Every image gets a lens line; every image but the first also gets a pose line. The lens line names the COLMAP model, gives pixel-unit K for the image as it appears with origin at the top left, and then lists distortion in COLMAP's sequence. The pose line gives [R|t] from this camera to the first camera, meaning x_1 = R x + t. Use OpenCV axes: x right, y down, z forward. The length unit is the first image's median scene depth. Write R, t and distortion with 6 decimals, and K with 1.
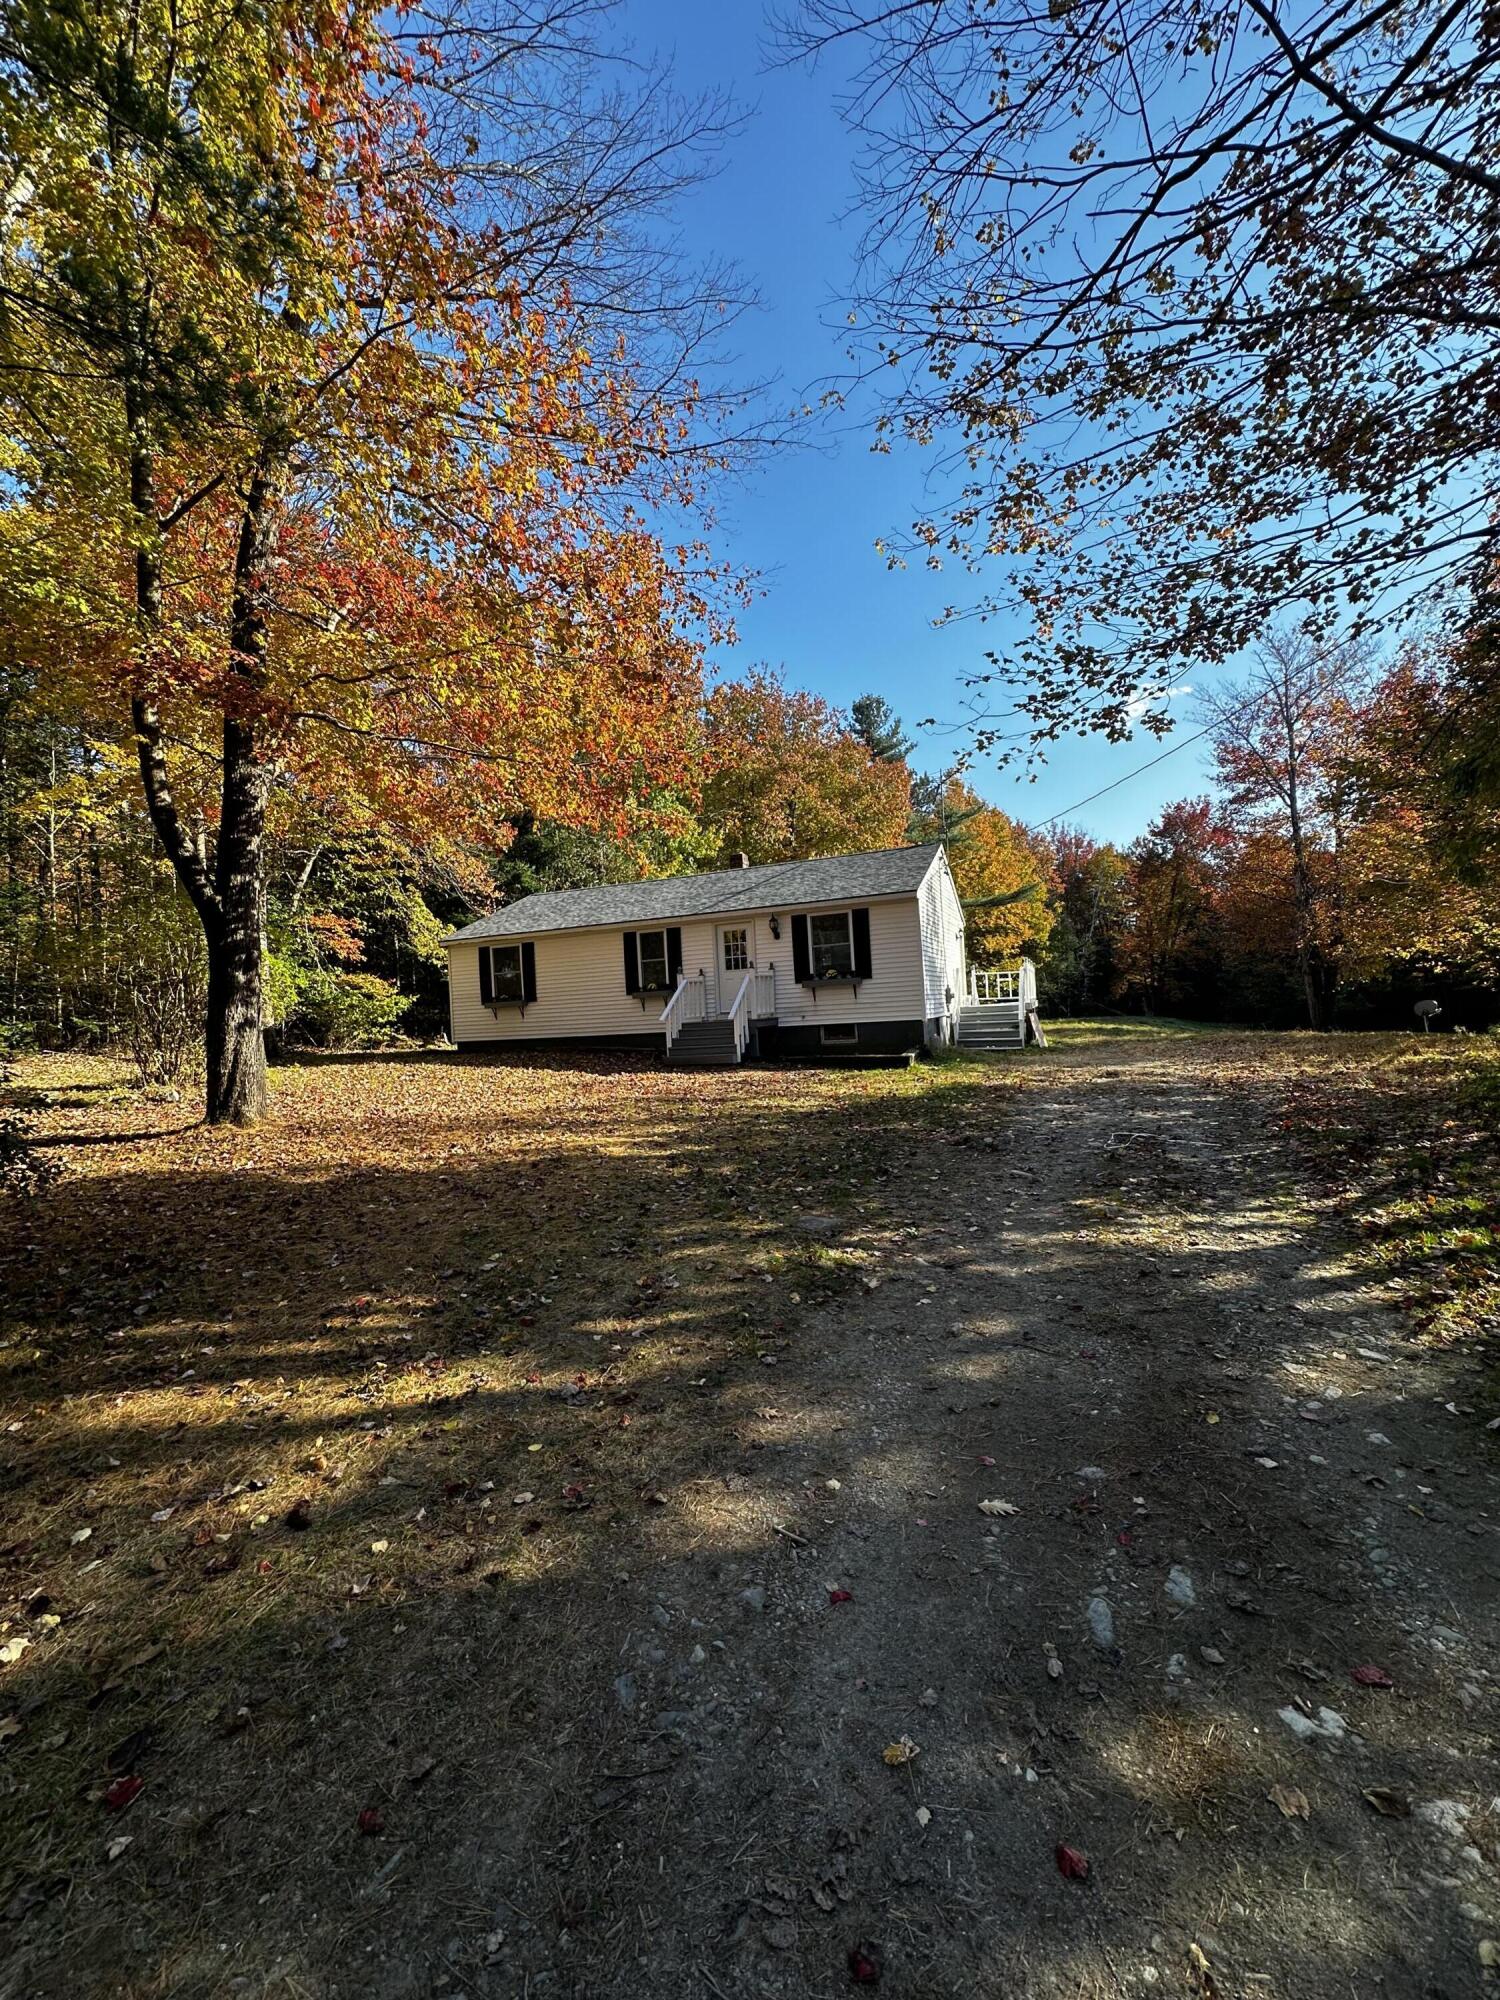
lens RADIAL K [[793.8, 0, 746.8], [0, 793.8, 987.7], [0, 0, 1]] dist [-0.000611, -0.000085]
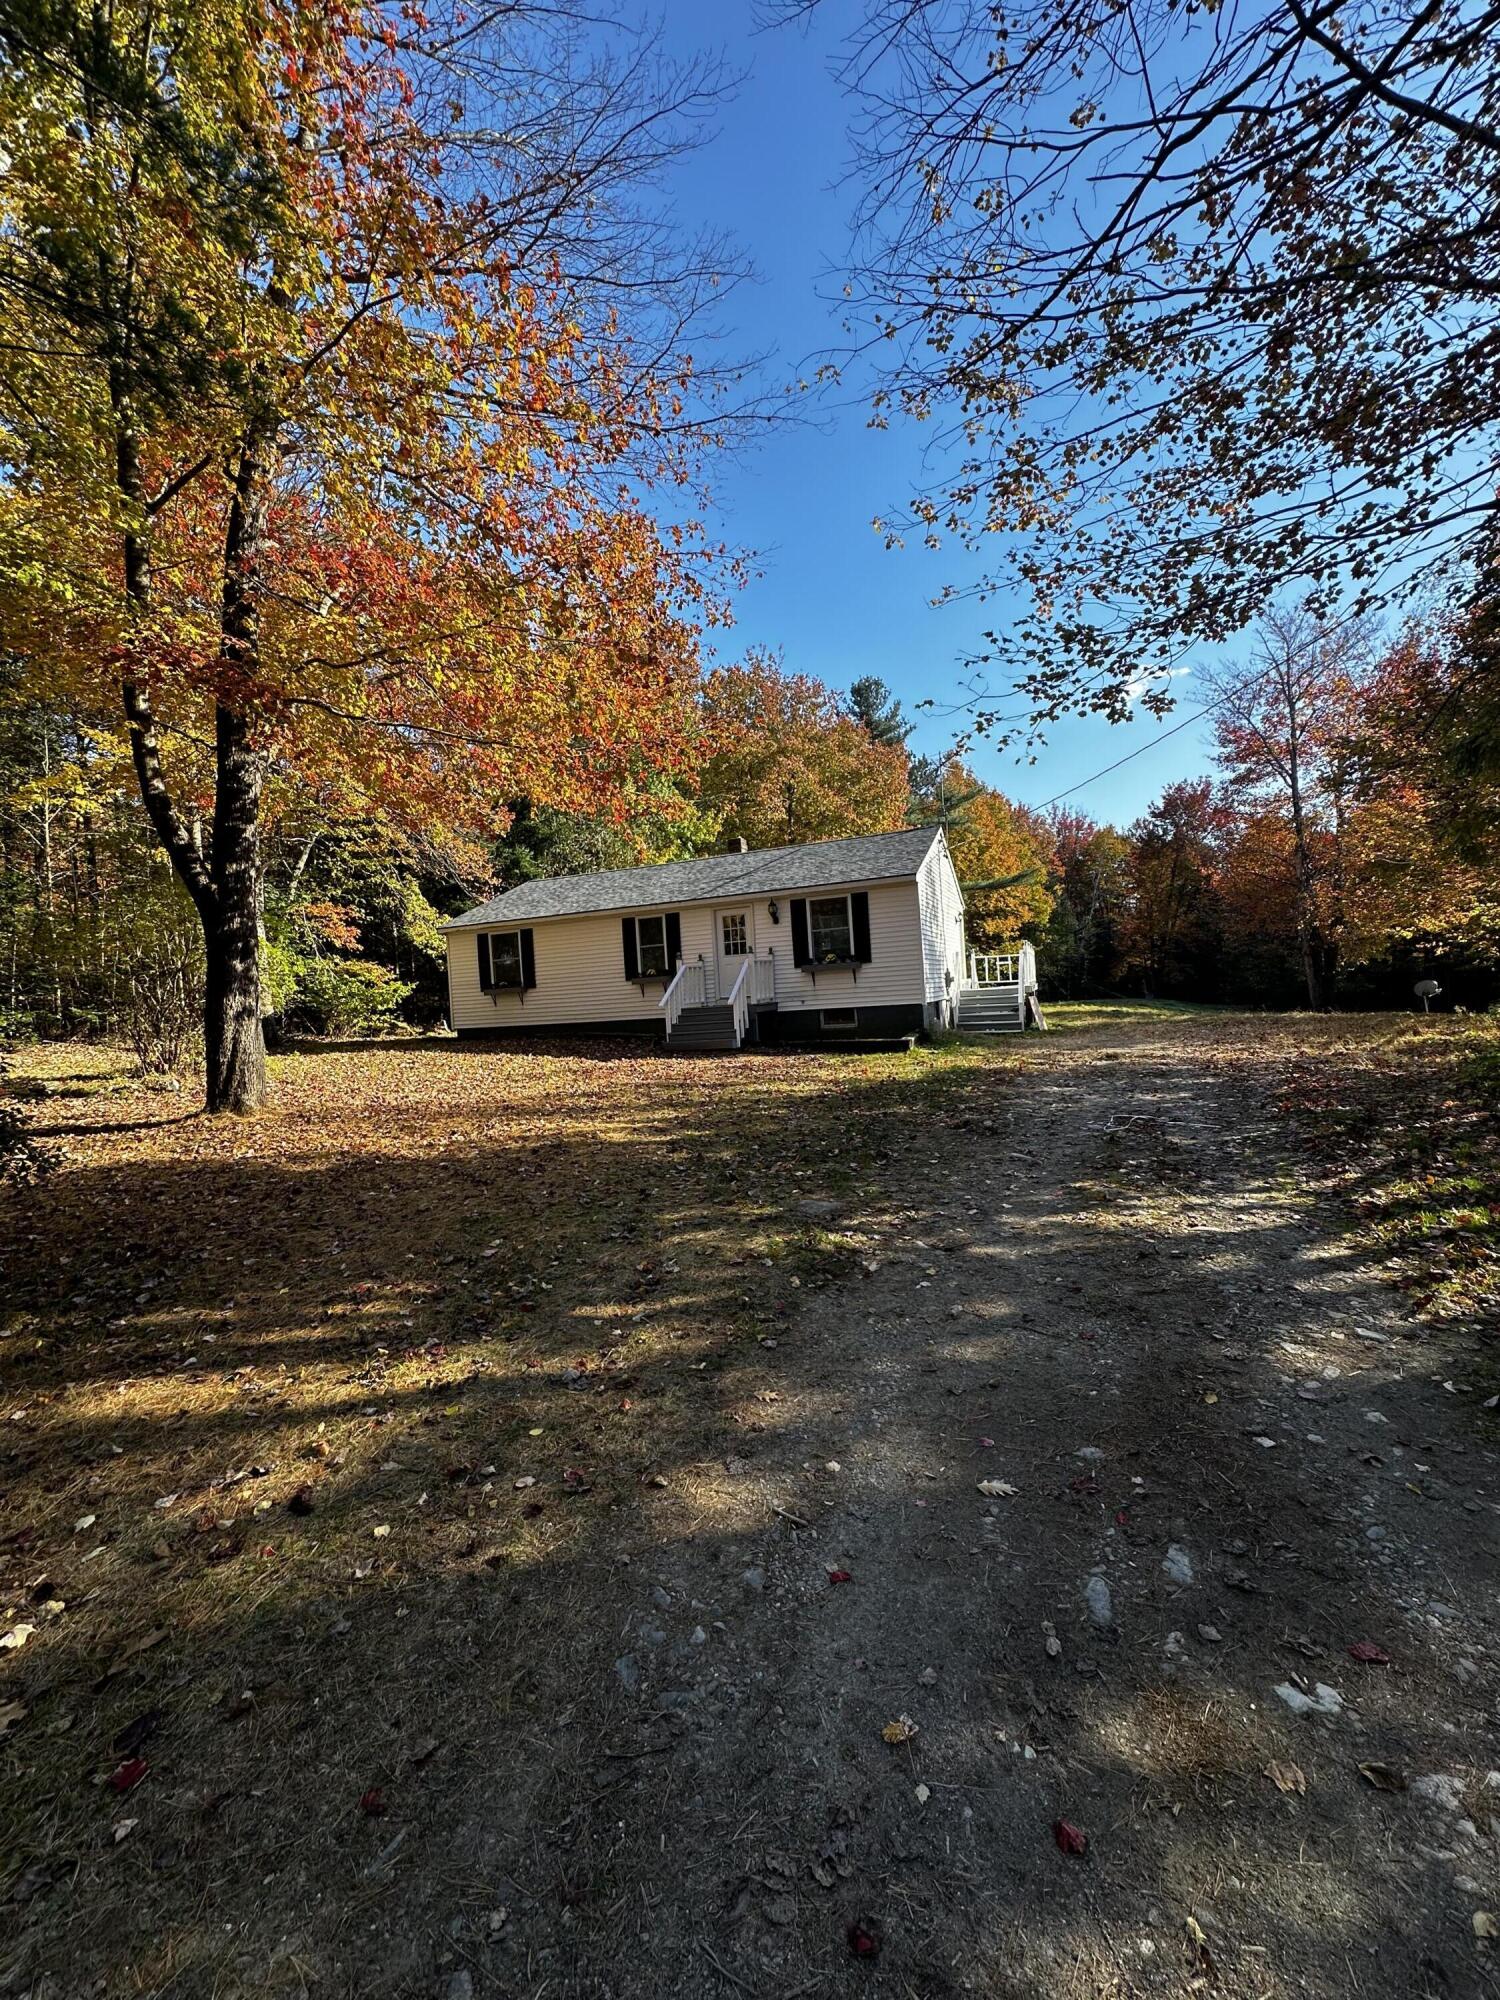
lens RADIAL K [[793.8, 0, 746.8], [0, 793.8, 987.7], [0, 0, 1]] dist [-0.000611, -0.000085]
pose [[0.999975, -0.007048, -0.000166, 0.001652], [0.007050, 0.999799, 0.018785, 0.000068], [0.000034, -0.018785, 0.999824, 0.002732]]
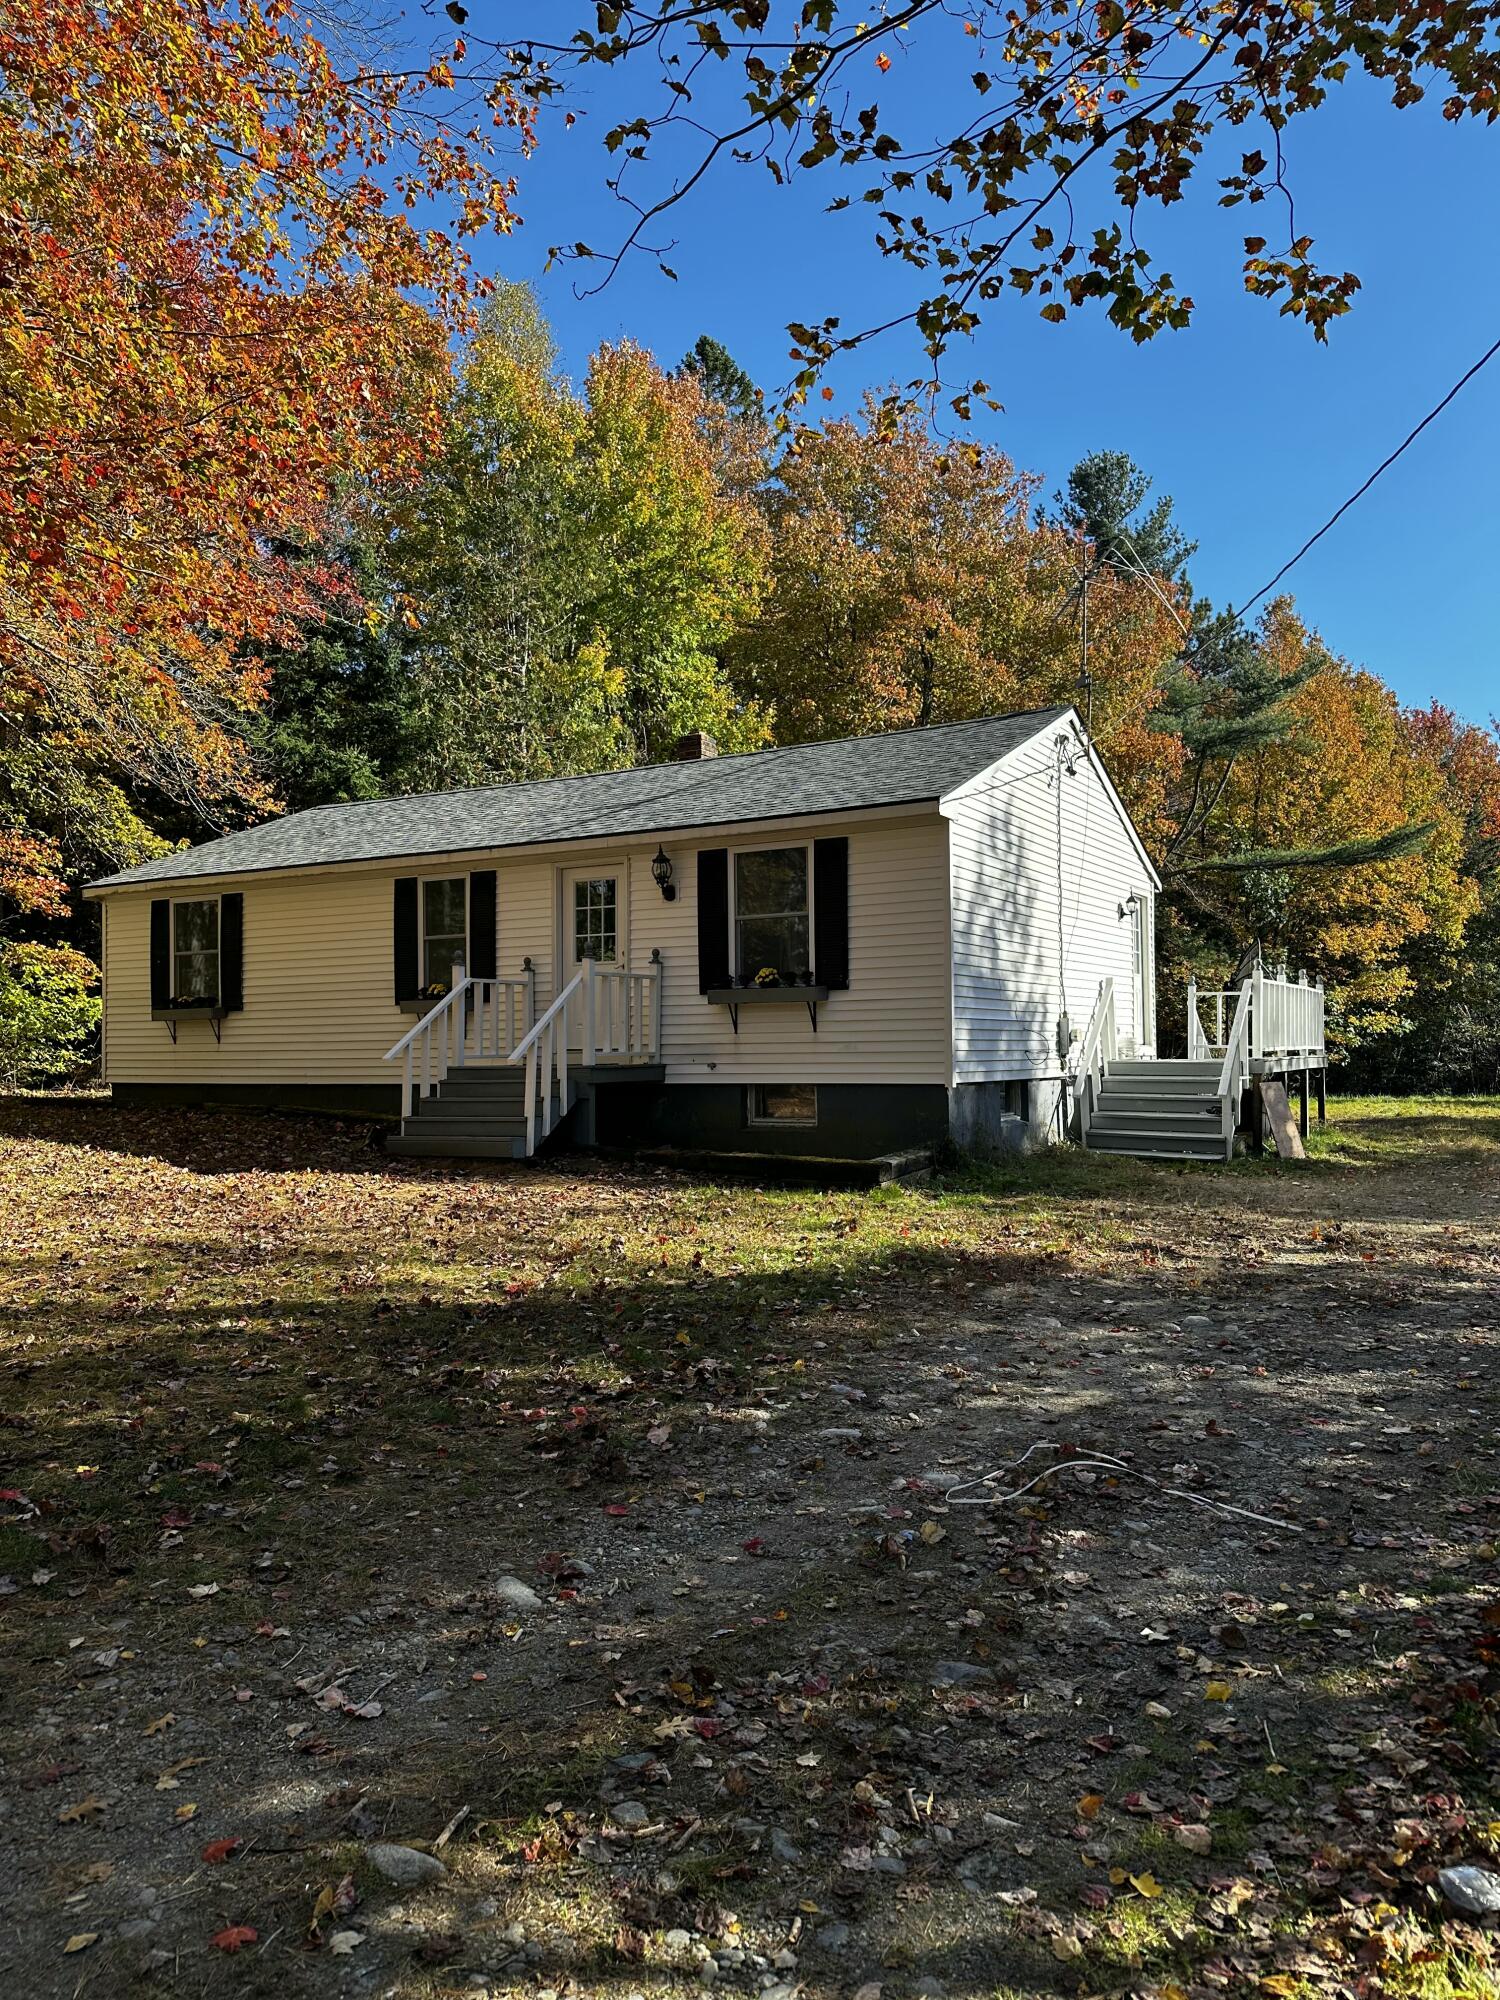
lens RADIAL K [[1394.2, 0, 750.0], [0, 1394.2, 1000.0], [0, 0, 1]] dist [0.079516, -0.000017]
pose [[0.990418, 0.042531, -0.131390, 0.371054], [-0.042882, 0.999080, 0.000158, -0.006742], [0.131276, 0.005478, 0.991331, 0.335245]]
